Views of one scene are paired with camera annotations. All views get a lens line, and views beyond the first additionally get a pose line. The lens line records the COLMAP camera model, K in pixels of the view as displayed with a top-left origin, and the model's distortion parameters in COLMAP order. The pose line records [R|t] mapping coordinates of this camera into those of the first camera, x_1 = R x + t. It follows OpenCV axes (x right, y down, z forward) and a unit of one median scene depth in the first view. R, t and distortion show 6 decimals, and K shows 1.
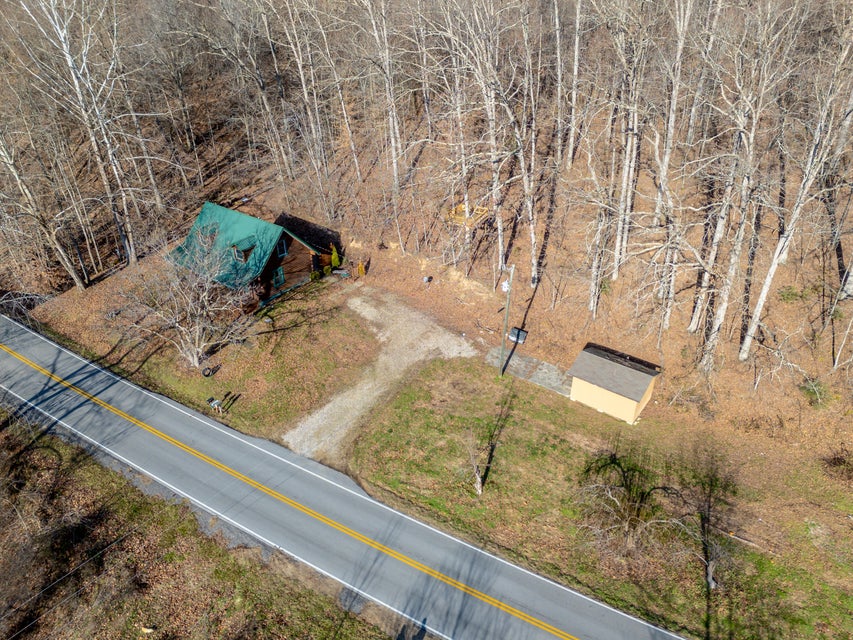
lens RADIAL K [[620.2, 0, 426.5], [0, 620.2, 320.0], [0, 0, 1]] dist [0.075258, -0.068102]
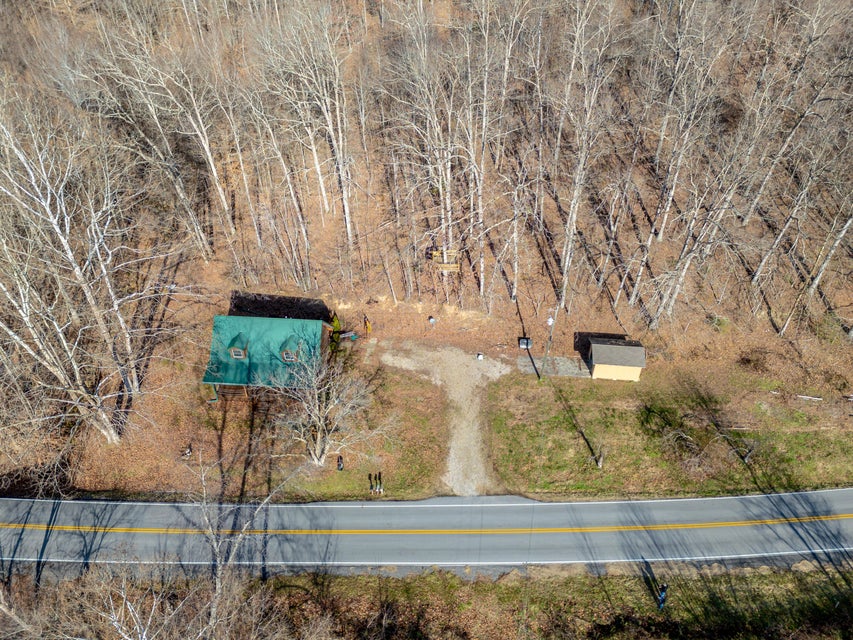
lens RADIAL K [[620.2, 0, 426.5], [0, 620.2, 320.0], [0, 0, 1]] dist [0.075258, -0.068102]
pose [[0.851134, -0.324559, 0.412592, -0.699809], [0.273063, 0.944994, 0.180064, -0.394823], [-0.448338, -0.040595, 0.892942, -0.115166]]
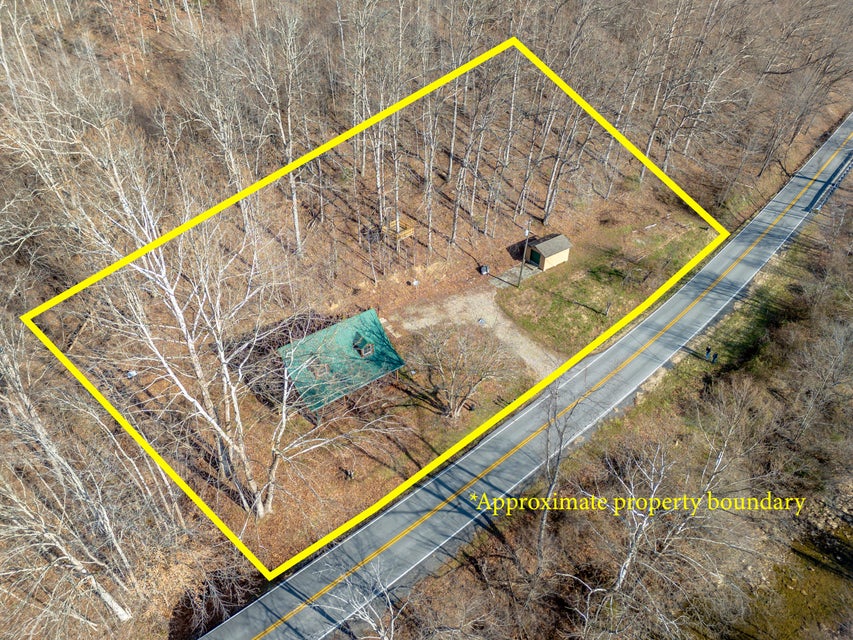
lens RADIAL K [[620.2, 0, 426.5], [0, 620.2, 320.0], [0, 0, 1]] dist [0.075258, -0.068102]
pose [[0.279648, -0.580086, 0.765047, -1.465228], [0.501234, 0.767838, 0.398986, -0.723351], [-0.818879, 0.271892, 0.505483, 0.432979]]
